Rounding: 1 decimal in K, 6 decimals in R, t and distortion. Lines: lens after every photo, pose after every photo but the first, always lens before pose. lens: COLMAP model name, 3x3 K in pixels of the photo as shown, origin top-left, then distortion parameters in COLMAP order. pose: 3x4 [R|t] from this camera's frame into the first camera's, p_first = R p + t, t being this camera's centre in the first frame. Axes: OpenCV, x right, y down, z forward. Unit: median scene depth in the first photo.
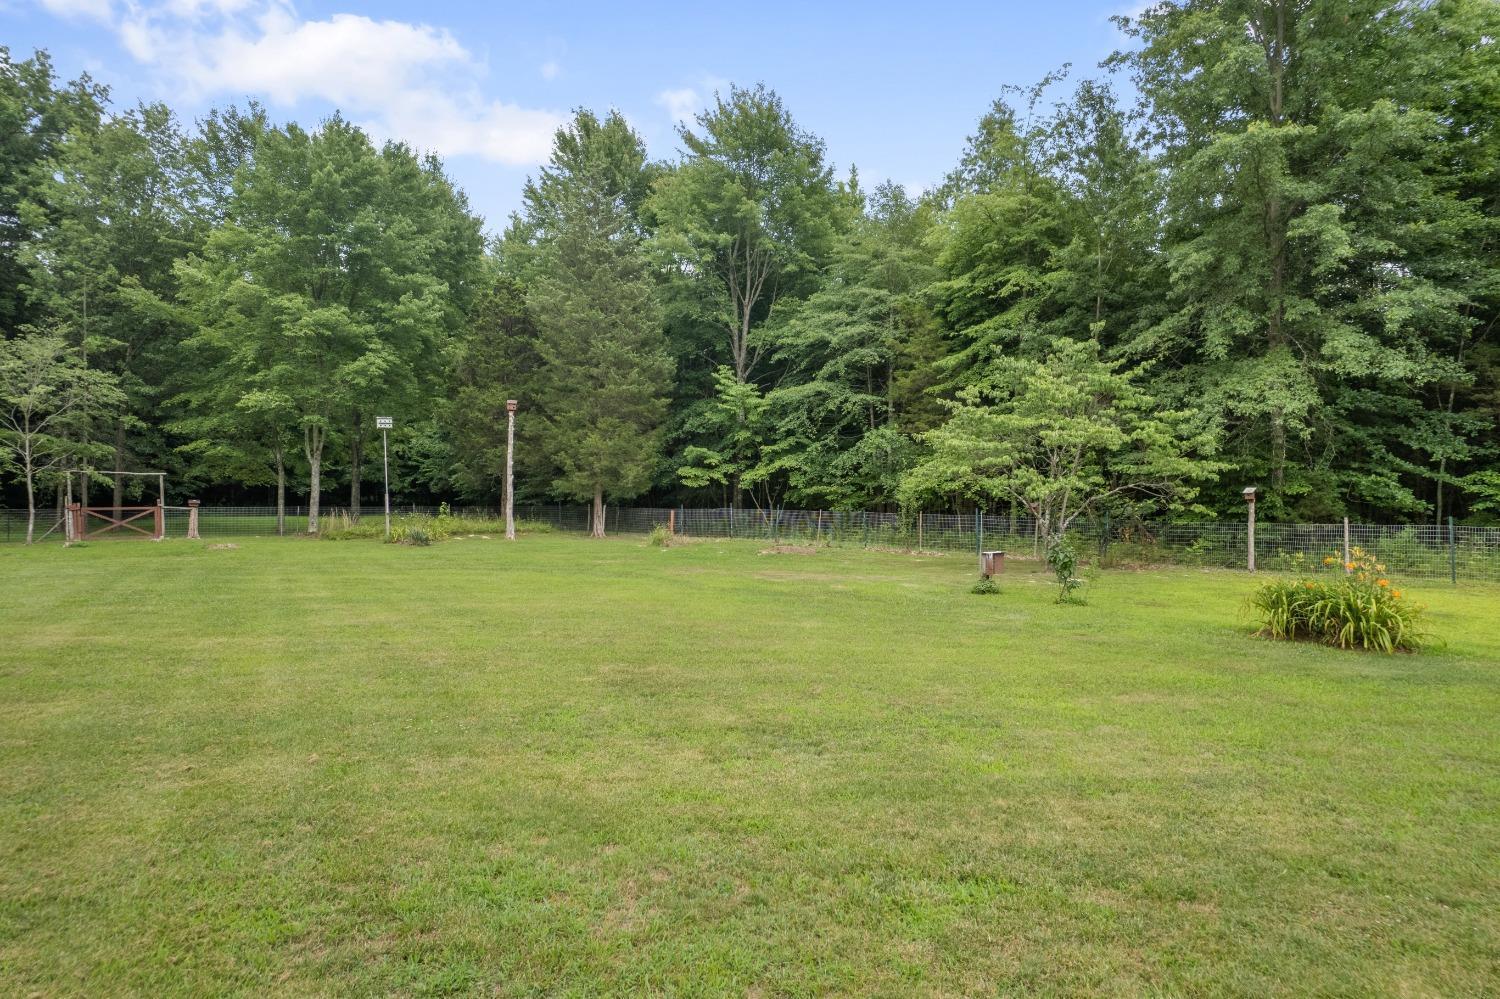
lens RADIAL K [[948.5, 0, 750.0], [0, 948.5, 499.5], [0, 0, 1]] dist [-0.107061, 0.078500]
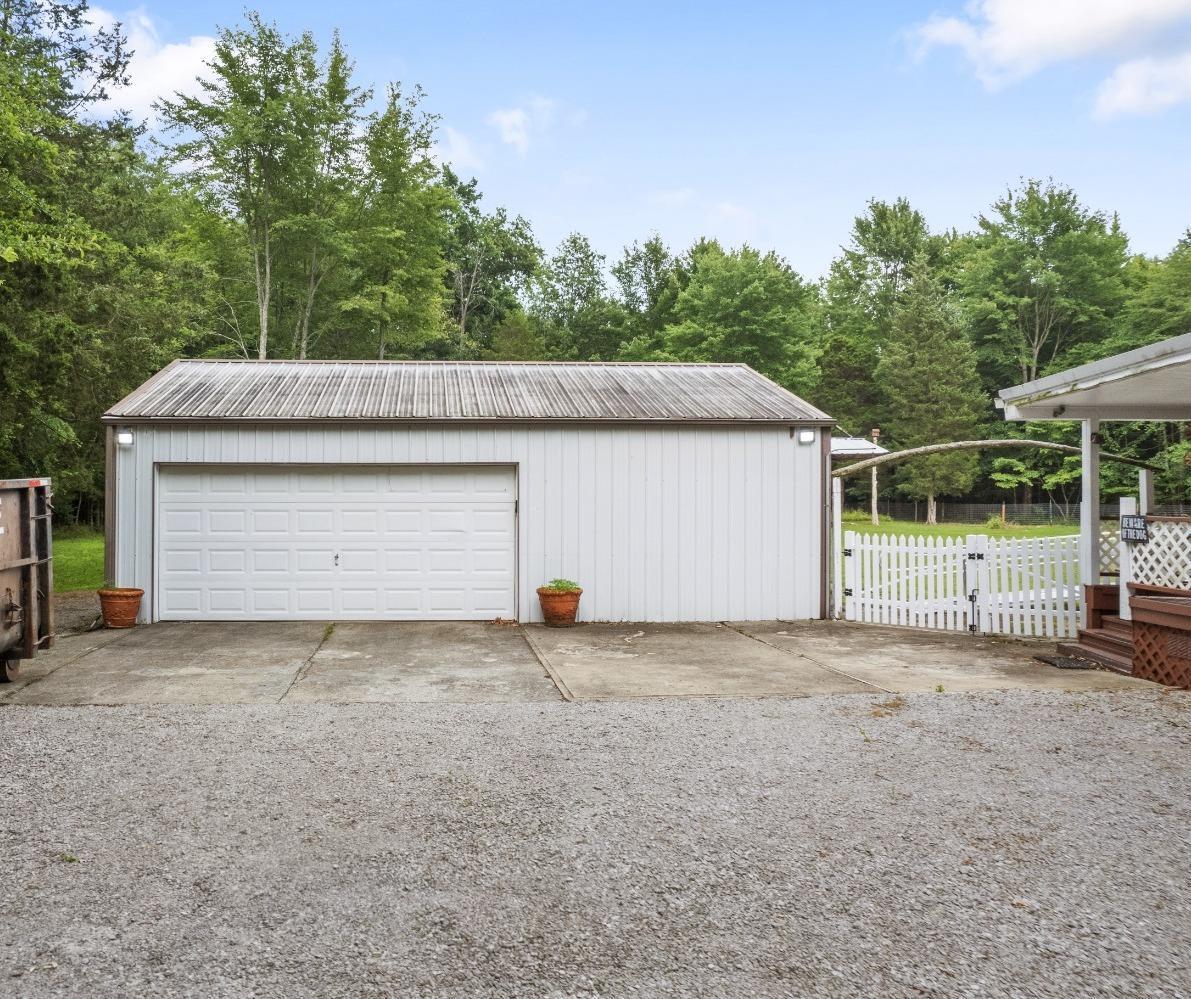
lens RADIAL K [[829.6, 0, 596.2], [0, 829.6, 463.8], [0, 0, 1]] dist [0.005424, 0.004437]
pose [[0.925323, -0.015781, -0.378850, -0.148721], [0.001349, 0.999264, -0.038330, -0.003272], [0.379176, 0.034956, 0.924664, -0.311738]]
